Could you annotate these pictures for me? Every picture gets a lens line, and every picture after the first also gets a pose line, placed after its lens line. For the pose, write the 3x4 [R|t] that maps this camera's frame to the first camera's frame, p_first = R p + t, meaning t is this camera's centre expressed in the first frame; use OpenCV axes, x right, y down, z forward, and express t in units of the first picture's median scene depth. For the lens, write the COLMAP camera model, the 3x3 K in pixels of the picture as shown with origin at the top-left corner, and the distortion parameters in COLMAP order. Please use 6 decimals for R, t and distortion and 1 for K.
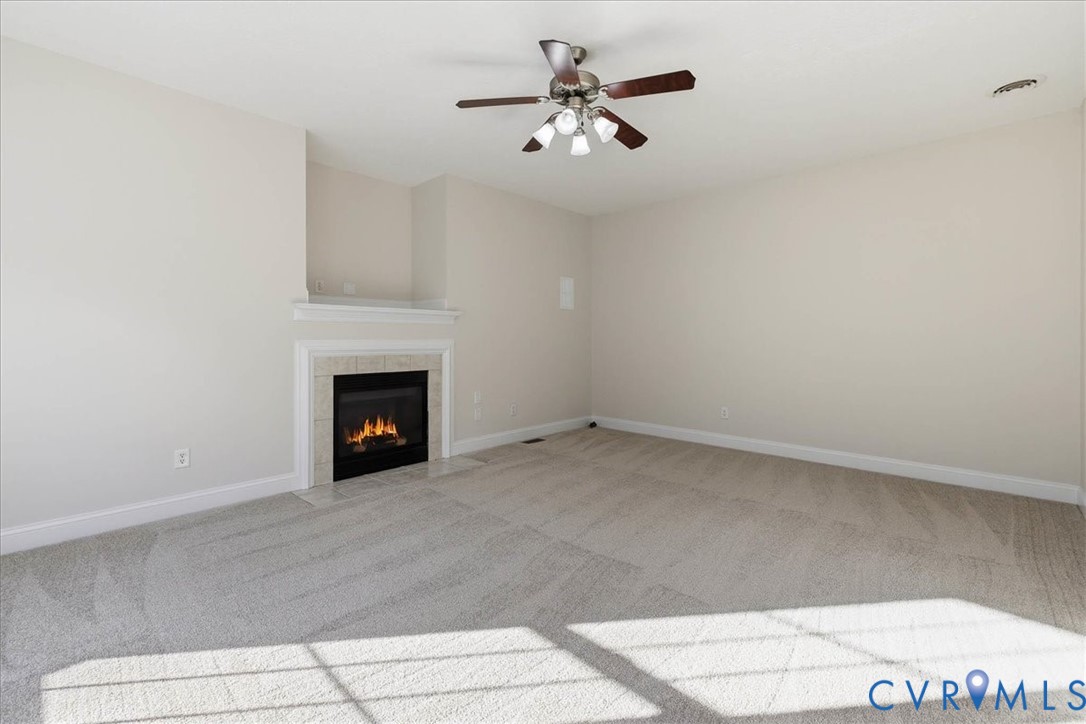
lens RADIAL K [[462.6, 0, 539.8], [0, 462.6, 340.7], [0, 0, 1]] dist [0.001530, 0.000043]
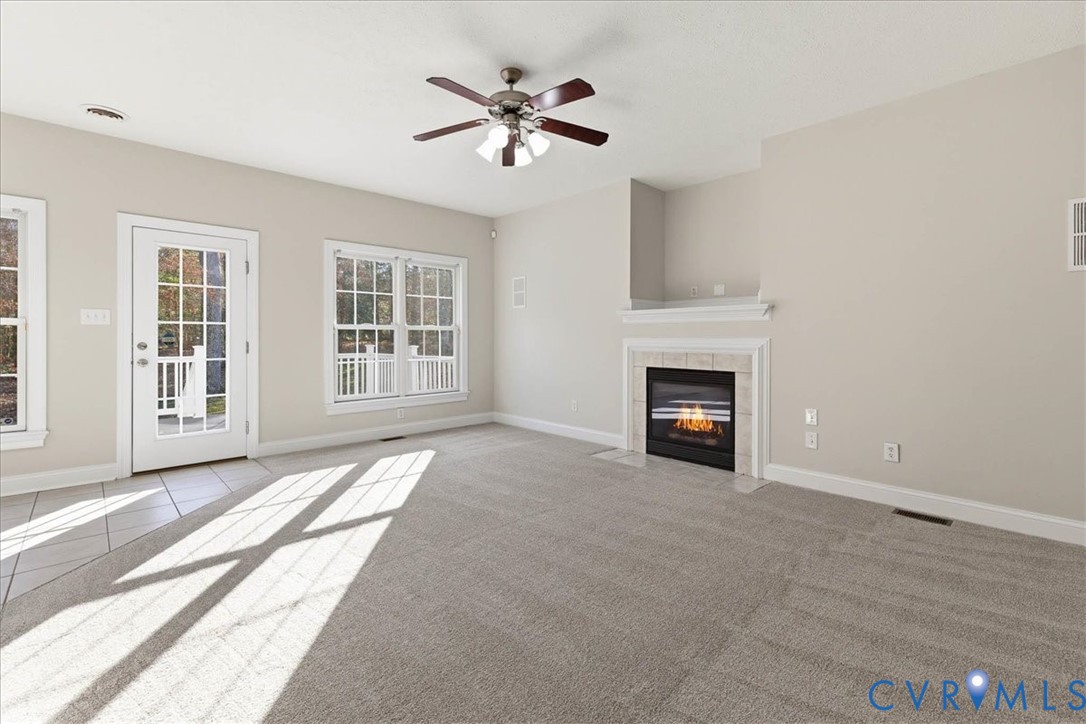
lens RADIAL K [[462.6, 0, 539.8], [0, 462.6, 340.7], [0, 0, 1]] dist [0.001530, 0.000043]
pose [[-0.025063, 0.012043, -0.999613, 0.767399], [-0.003466, 0.999920, 0.012134, -0.008420], [0.999680, 0.003769, -0.025019, 0.722258]]
